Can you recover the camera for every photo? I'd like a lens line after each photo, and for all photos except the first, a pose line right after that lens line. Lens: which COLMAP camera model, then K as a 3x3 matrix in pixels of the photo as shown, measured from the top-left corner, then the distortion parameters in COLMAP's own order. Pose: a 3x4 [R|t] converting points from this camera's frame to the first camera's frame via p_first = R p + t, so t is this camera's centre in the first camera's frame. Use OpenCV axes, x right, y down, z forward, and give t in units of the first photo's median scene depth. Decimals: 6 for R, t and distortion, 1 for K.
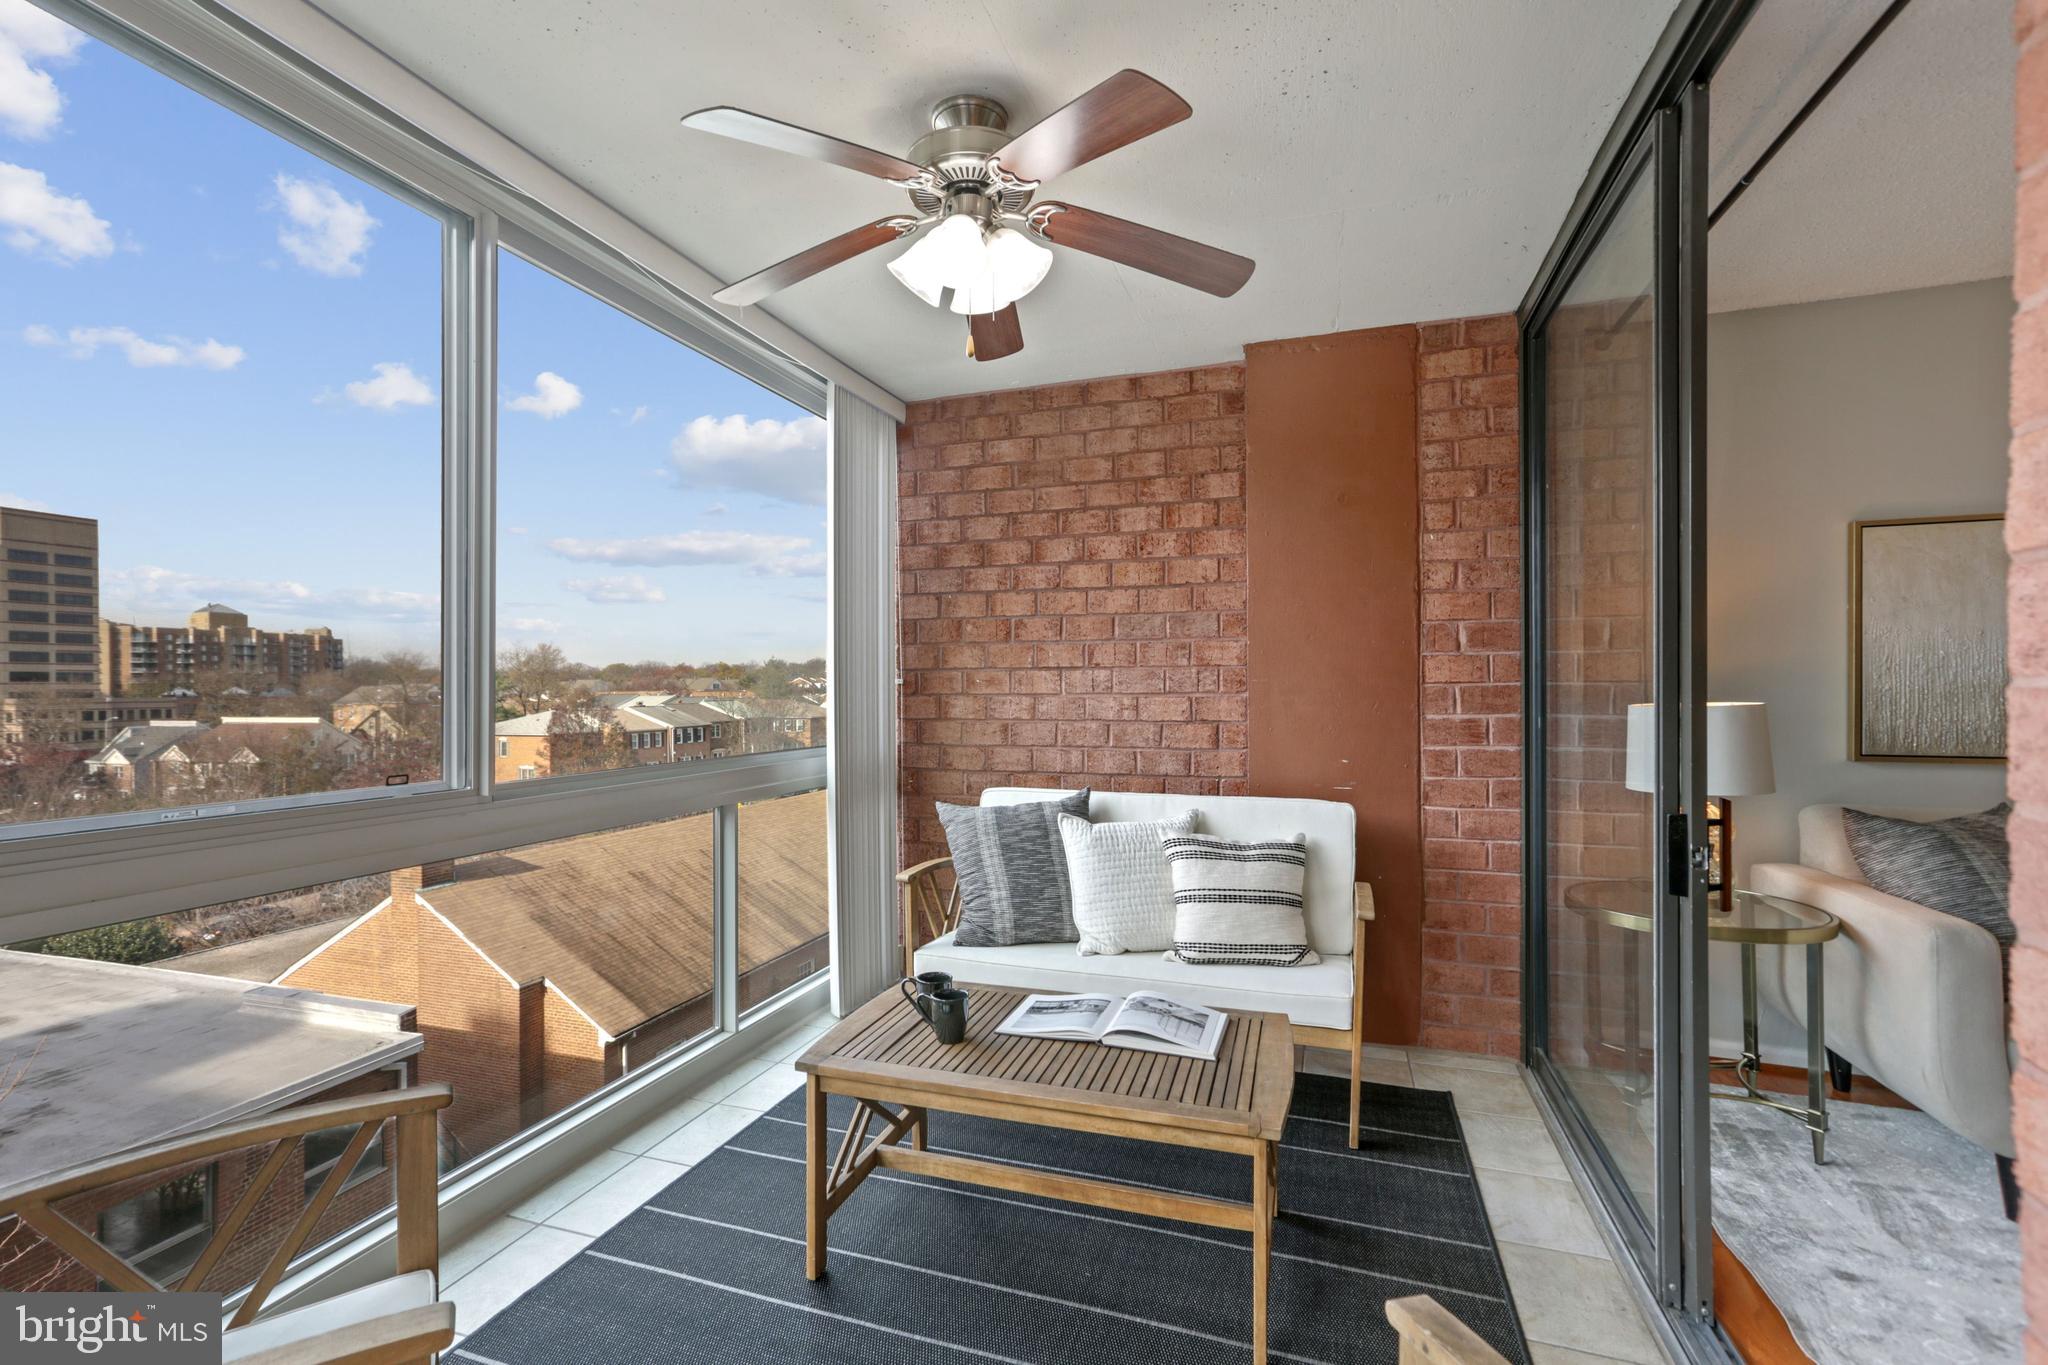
lens RADIAL K [[927.1, 0, 993.1], [0, 927.1, 683.3], [0, 0, 1]] dist [-0.040587, 0.021643]
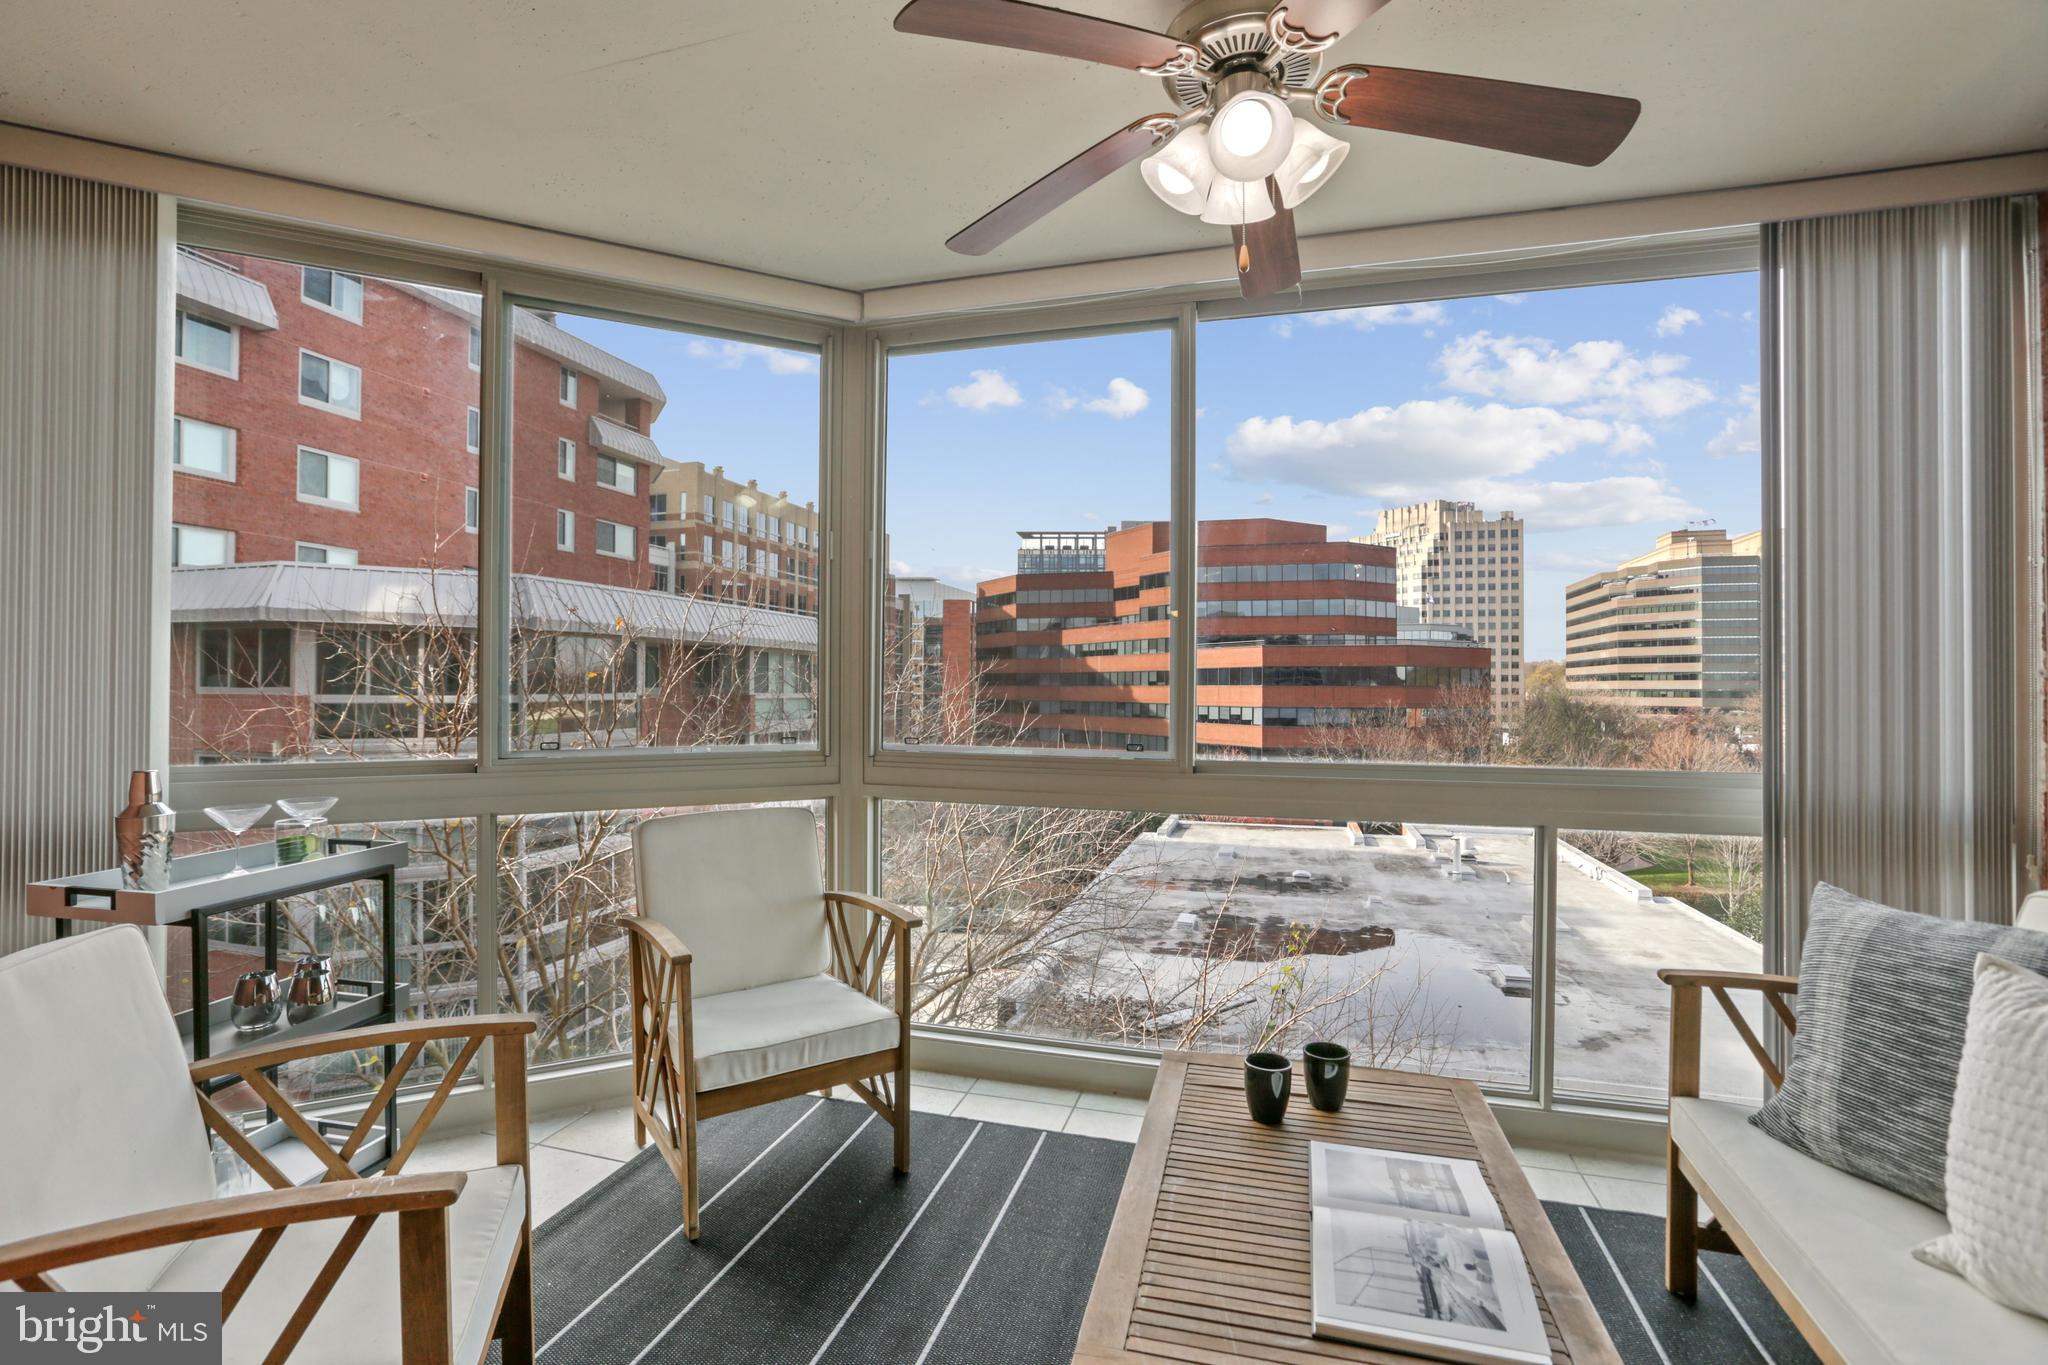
lens RADIAL K [[927.0, 0, 1010.3], [0, 927.0, 679.5], [0, 0, 1]] dist [-0.055781, 0.018673]
pose [[0.057179, -0.001160, -0.998363, 0.406656], [-0.001634, 0.999998, -0.001256, 0.003014], [0.998363, 0.001703, 0.057177, 0.403024]]
